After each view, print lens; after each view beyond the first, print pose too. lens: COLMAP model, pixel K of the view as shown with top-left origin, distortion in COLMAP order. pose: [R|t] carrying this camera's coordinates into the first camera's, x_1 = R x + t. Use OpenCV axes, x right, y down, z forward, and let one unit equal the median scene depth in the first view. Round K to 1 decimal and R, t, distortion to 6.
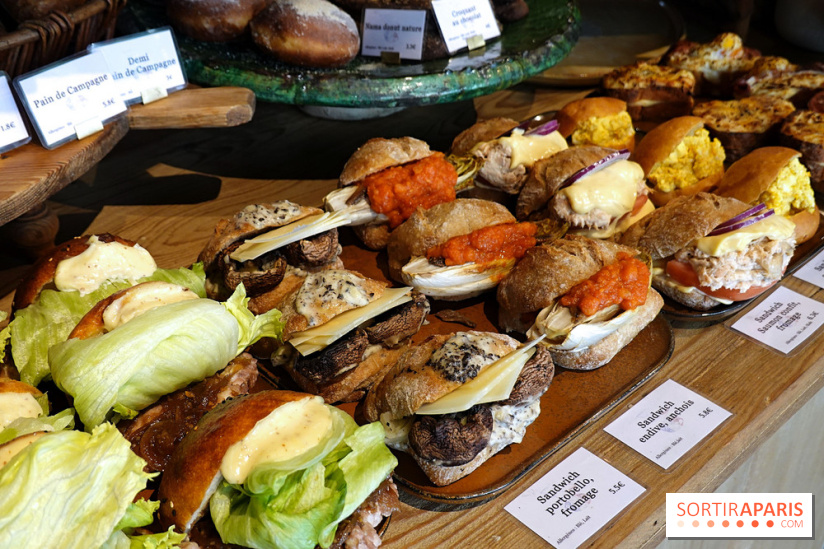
lens RADIAL K [[867.1, 0, 412.0], [0, 867.1, 274.5], [0, 0, 1]] dist [-0.005575, 0.003470]
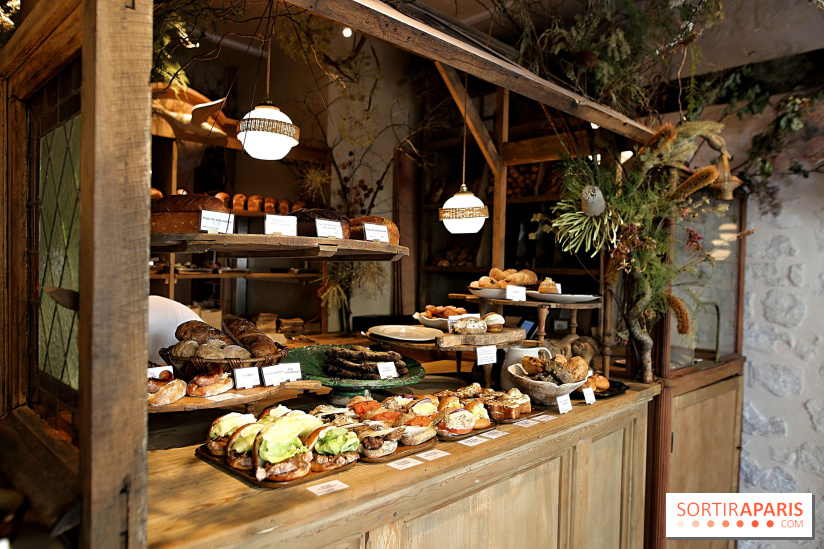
lens RADIAL K [[570.2, 0, 412.0], [0, 570.2, 274.5], [0, 0, 1]] dist [-0.065334, 0.041838]
pose [[0.997860, 0.042618, 0.049586, 0.046011], [-0.007689, 0.829608, -0.558293, 0.746027], [-0.064930, 0.556717, 0.828161, -1.199594]]
